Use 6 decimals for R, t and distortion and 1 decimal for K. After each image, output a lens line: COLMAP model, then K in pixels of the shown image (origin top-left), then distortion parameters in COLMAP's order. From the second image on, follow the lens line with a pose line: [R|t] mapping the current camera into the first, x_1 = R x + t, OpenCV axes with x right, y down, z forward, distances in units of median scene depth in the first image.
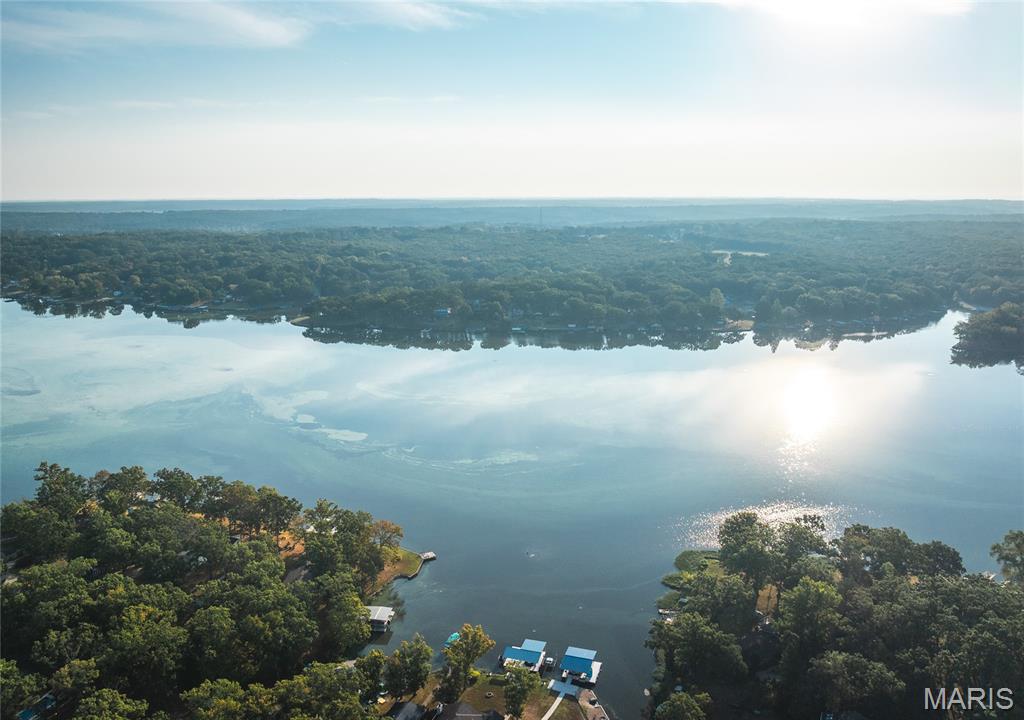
lens RADIAL K [[738.6, 0, 514.3], [0, 738.6, 357.2], [0, 0, 1]] dist [-0.037277, -0.010501]
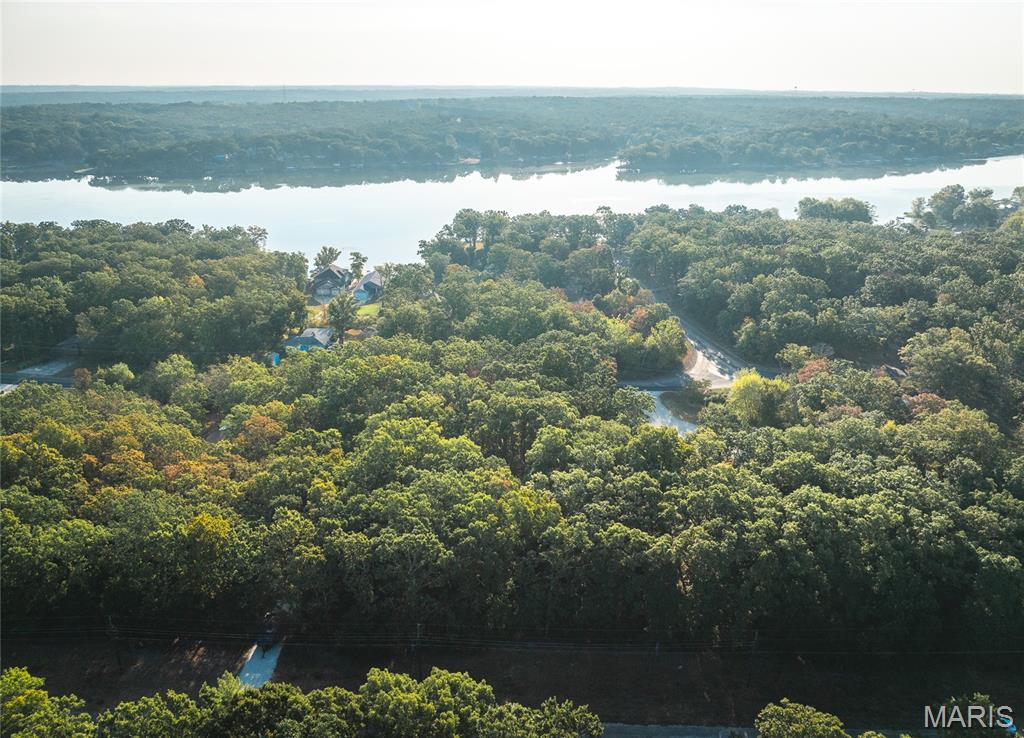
lens RADIAL K [[738.0, 0, 520.2], [0, 738.0, 370.3], [0, 0, 1]] dist [-0.058039, 0.030043]
pose [[0.939316, -0.112353, 0.324133, -0.117936], [0.060931, 0.984465, 0.164668, 0.194476], [-0.337598, -0.134925, 0.931570, -0.484069]]
